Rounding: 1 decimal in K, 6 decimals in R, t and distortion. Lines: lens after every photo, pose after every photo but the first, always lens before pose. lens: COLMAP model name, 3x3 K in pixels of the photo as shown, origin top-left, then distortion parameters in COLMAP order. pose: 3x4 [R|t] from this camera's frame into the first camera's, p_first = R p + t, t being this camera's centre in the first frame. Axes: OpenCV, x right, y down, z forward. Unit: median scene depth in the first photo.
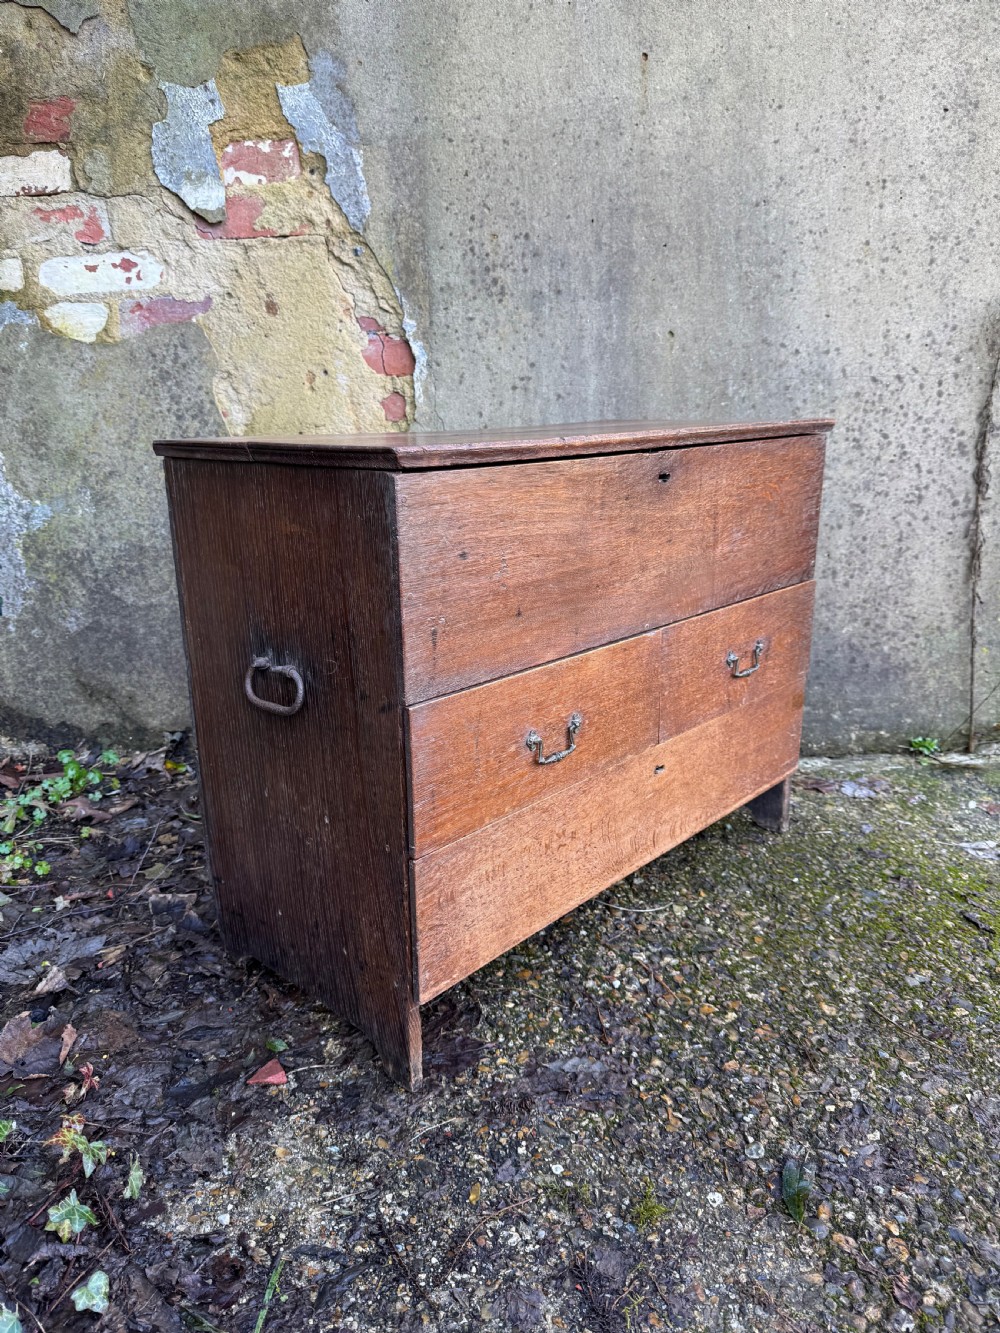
lens RADIAL K [[960.2, 0, 498.9], [0, 960.2, 672.5], [0, 0, 1]] dist [-0.002909, -0.013675]
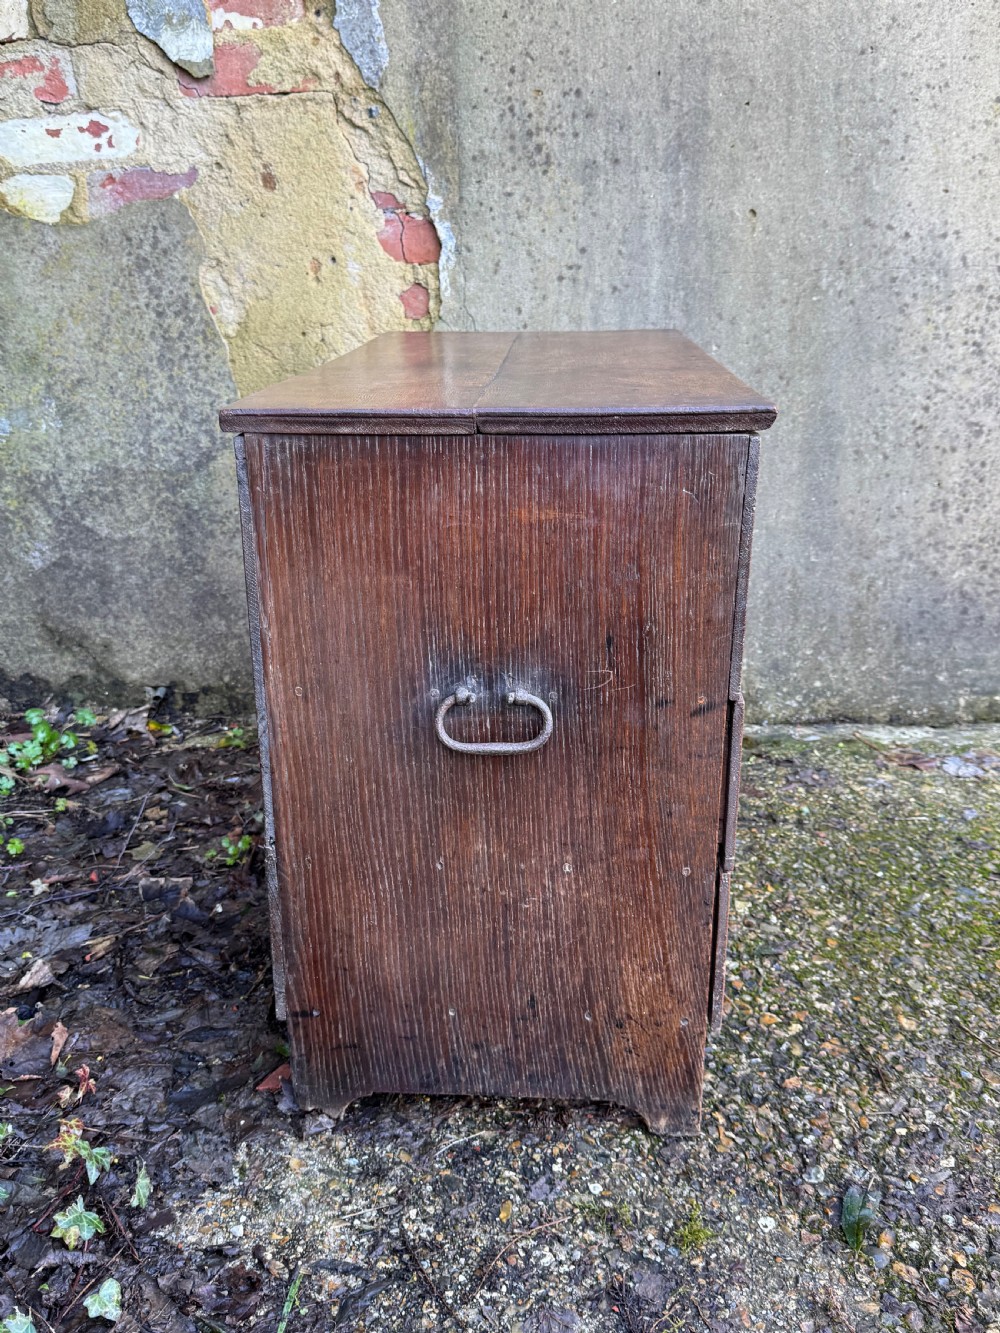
lens RADIAL K [[1201.4, 0, 497.9], [0, 1201.4, 678.6], [0, 0, 1]] dist [0.034543, -0.084803]
pose [[0.999403, 0.011554, -0.032563, -0.000392], [-0.009250, 0.997503, 0.070021, -0.031995], [0.033290, -0.069678, 0.997014, -0.078974]]
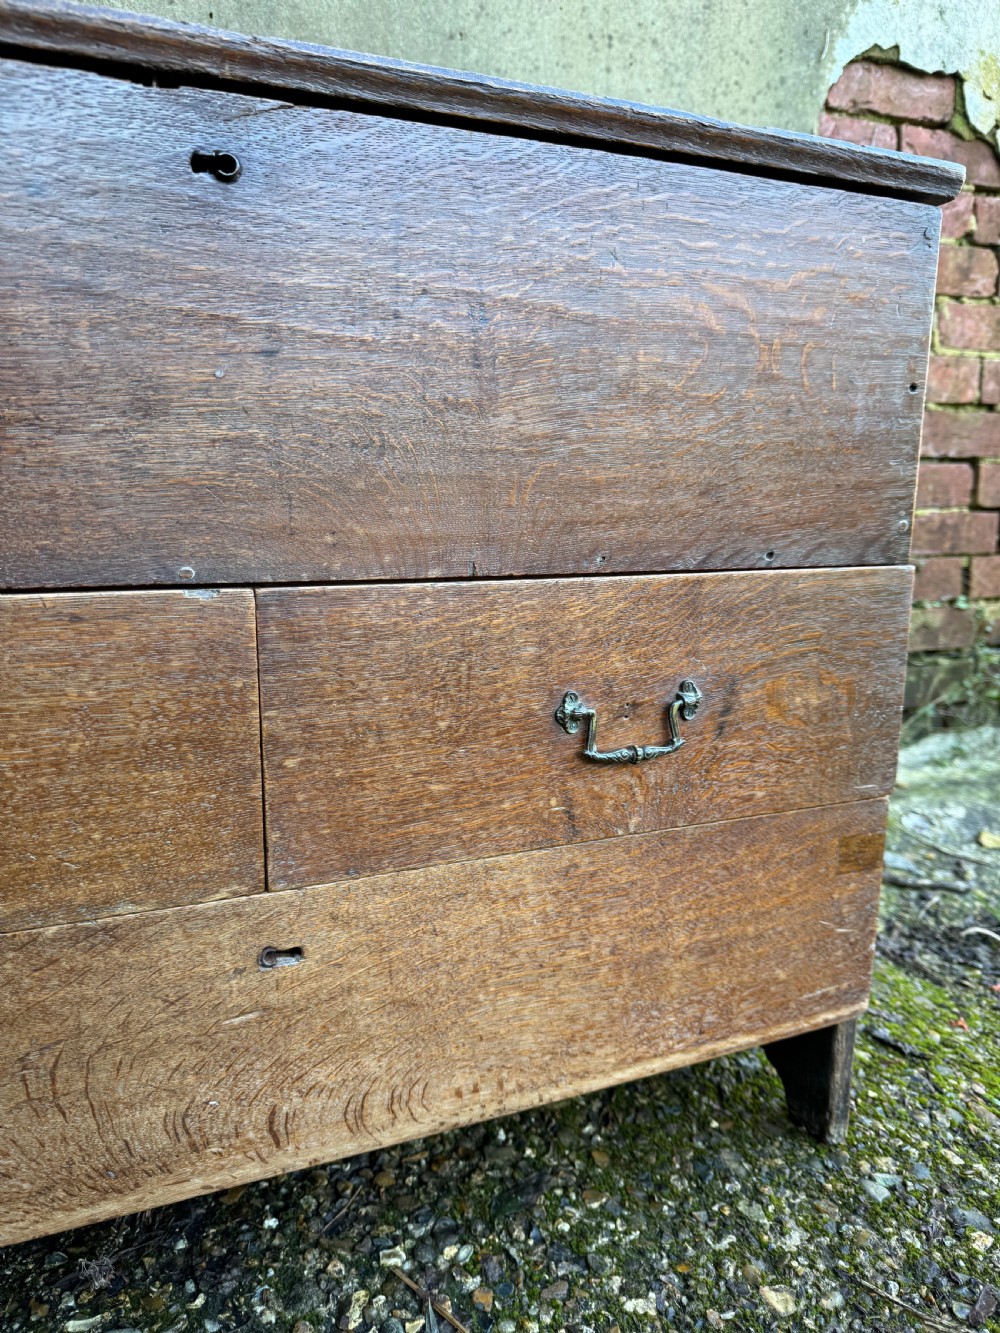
lens RADIAL K [[960.2, 0, 506.7], [0, 960.2, 674.4], [0, 0, 1]] dist [-0.002909, -0.013675]
pose [[0.927822, -0.045250, 0.370268, 0.030781], [0.076328, 0.994643, -0.069709, 0.037787], [-0.365130, 0.092940, 0.926306, 0.453859]]
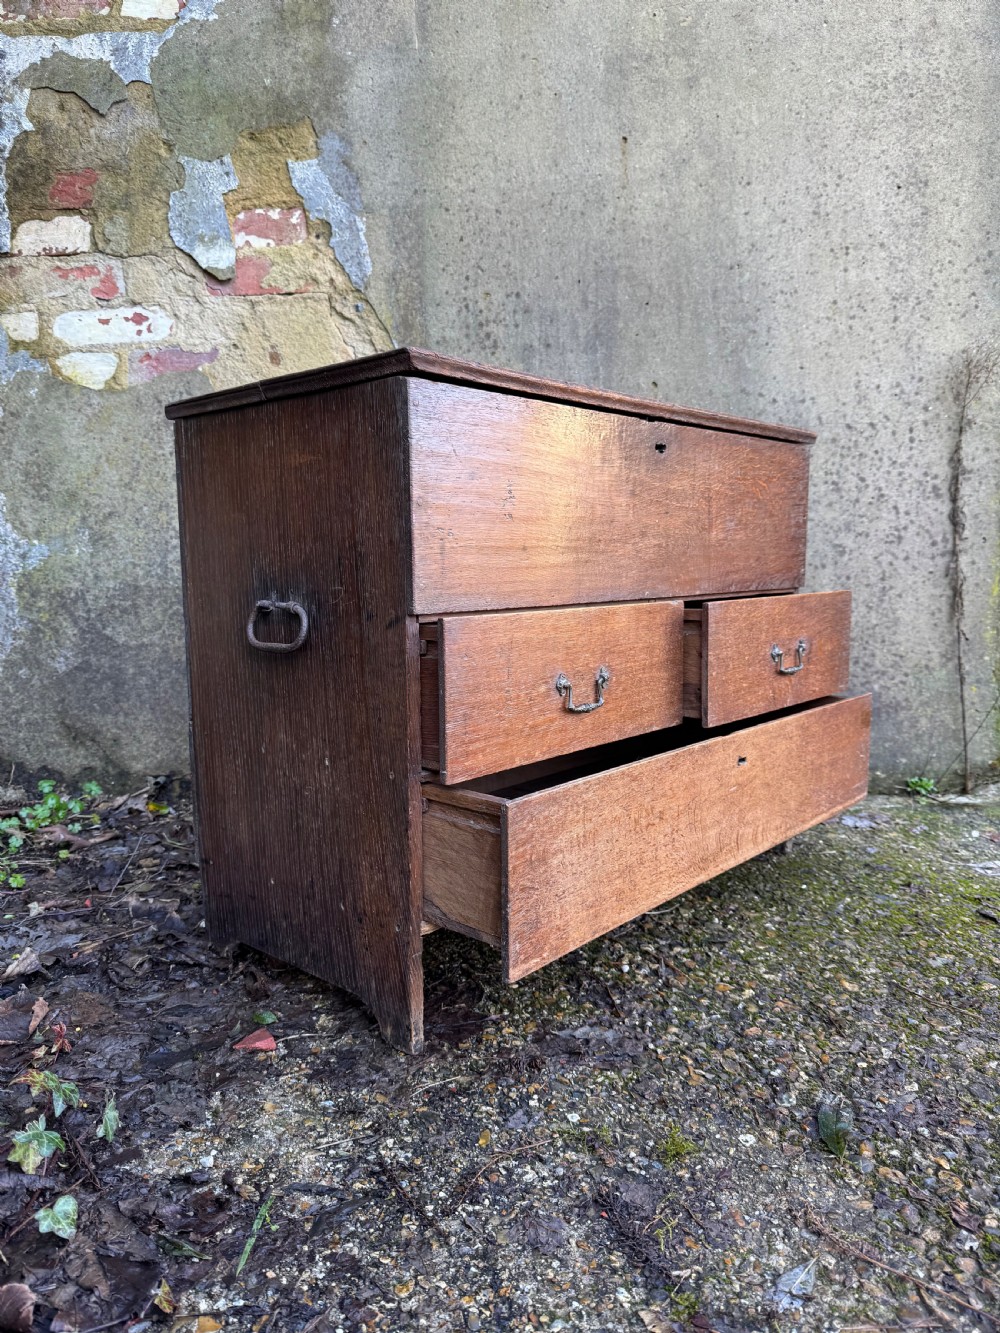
lens RADIAL K [[960.2, 0, 497.8], [0, 960.2, 671.5], [0, 0, 1]] dist [-0.002909, -0.013675]
pose [[0.999762, -0.000187, 0.021834, -0.020499], [0.003736, 0.986684, -0.162603, 0.161704], [-0.021512, 0.162646, 0.986450, 0.018312]]
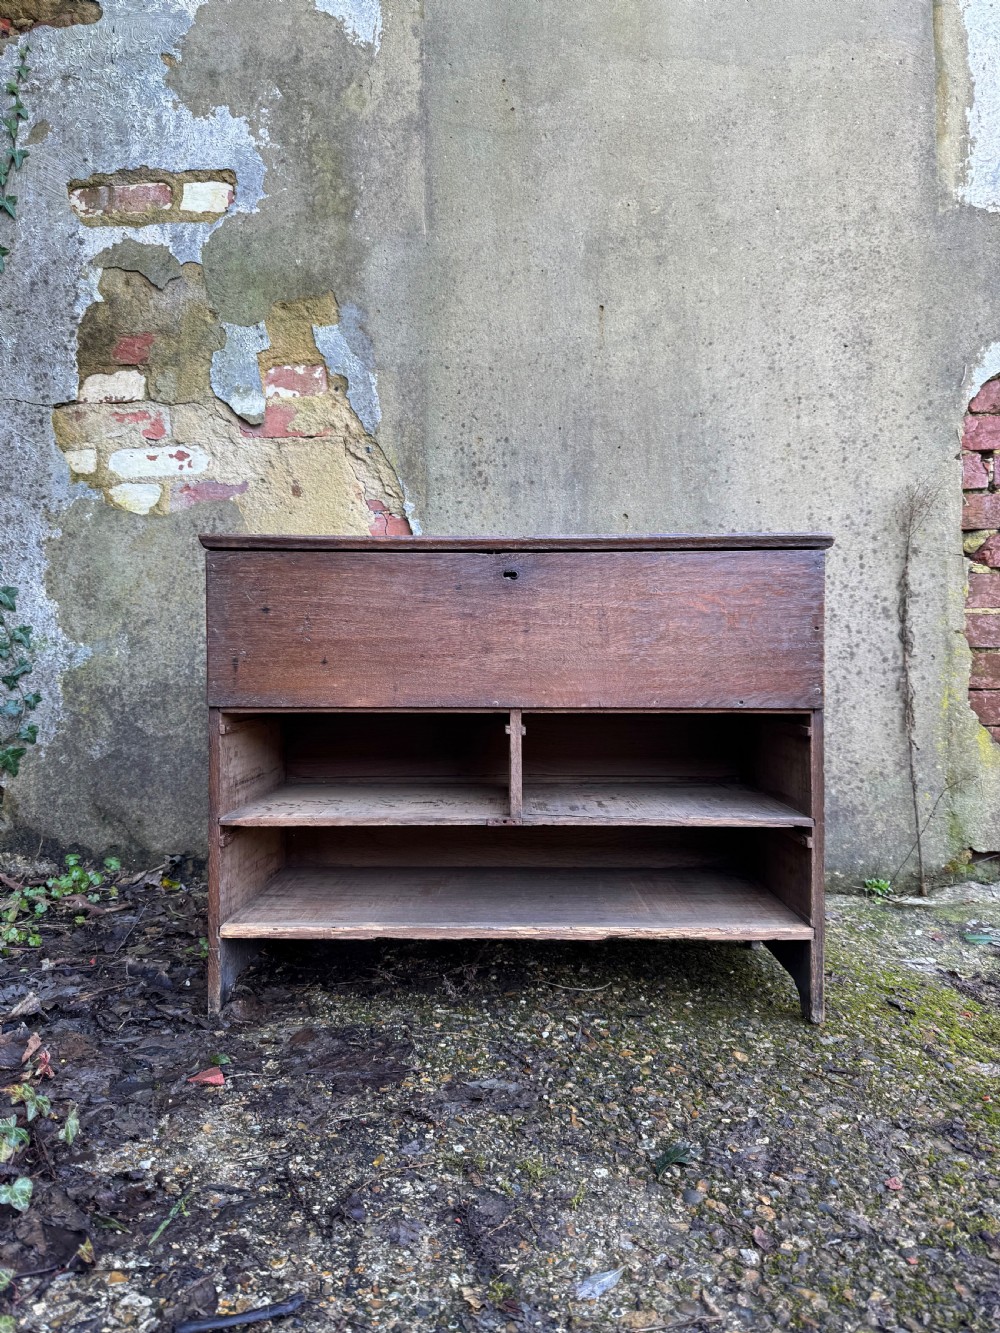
lens RADIAL K [[960.2, 0, 500.3], [0, 960.2, 662.1], [0, 0, 1]] dist [-0.002909, -0.013675]
pose [[0.999030, 0.020324, -0.039053, 0.090716], [-0.030200, 0.961817, -0.272021, 0.186631], [0.032034, 0.272937, 0.961498, -0.118662]]
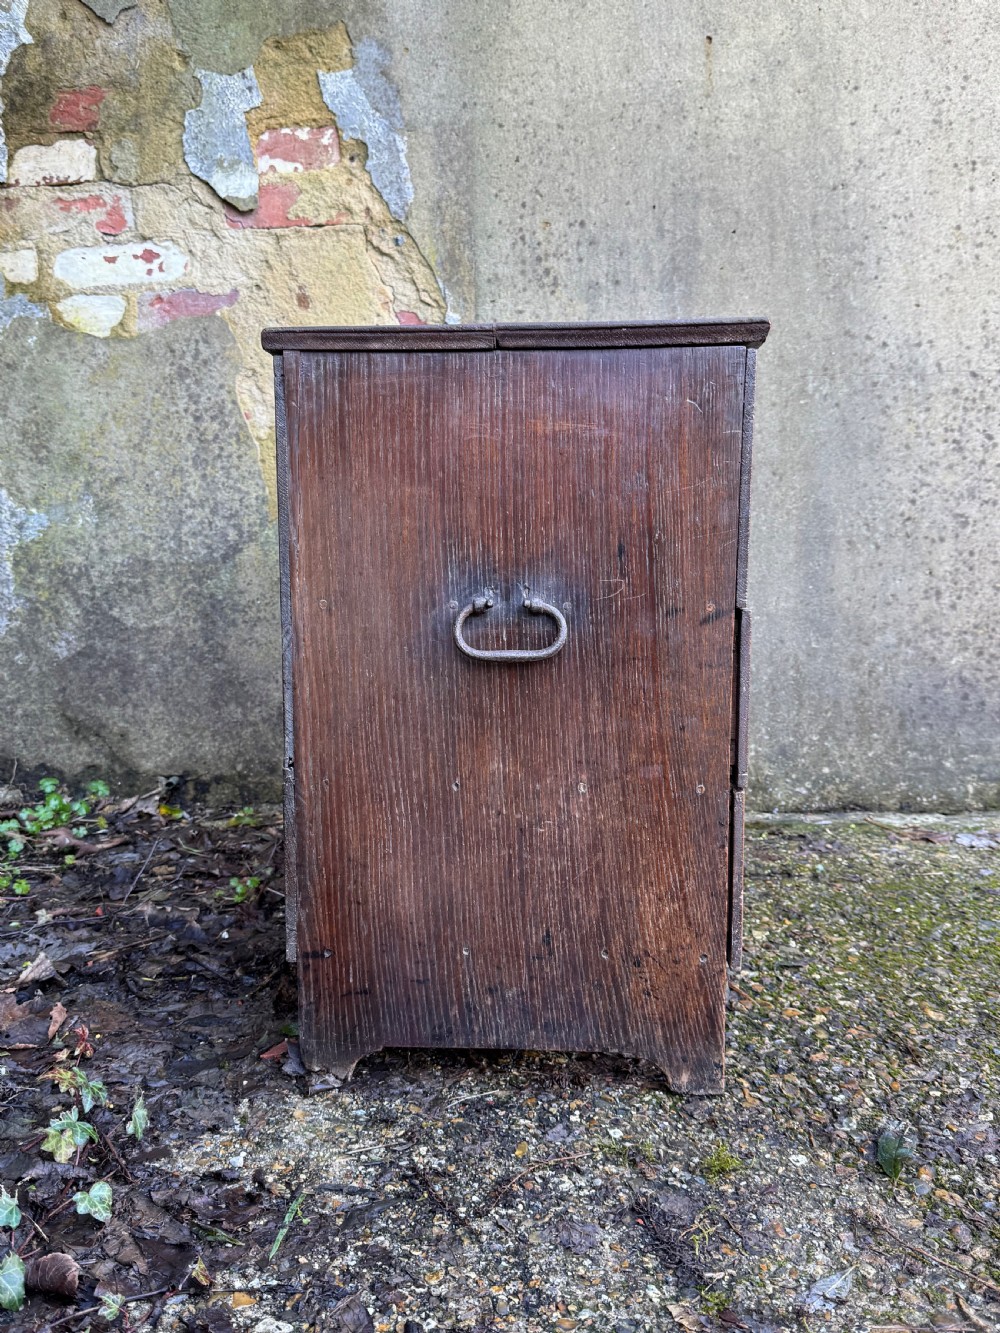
lens RADIAL K [[1201.4, 0, 500.9], [0, 1201.4, 674.4], [0, 0, 1]] dist [0.034543, -0.084803]
pose [[0.999305, 0.007777, -0.036446, -0.004415], [-0.013145, 0.988679, -0.149468, 0.177946], [0.034871, 0.149843, 0.988095, -0.096588]]
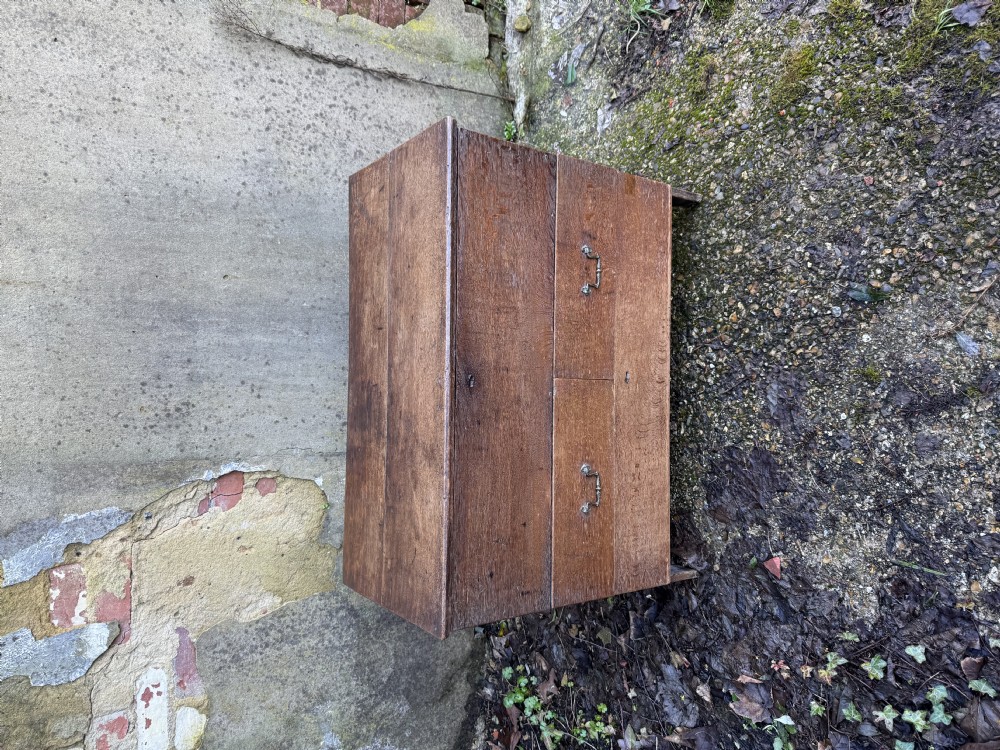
lens RADIAL K [[720.3, 0, 507.1], [0, 720.3, 377.2], [0, 0, 1]] dist [-0.002909, -0.013675]
pose [[0.046078, -0.998876, 0.011106, 0.060547], [0.937379, 0.047078, 0.345116, -0.403983], [-0.345251, -0.005492, 0.938494, -0.079340]]
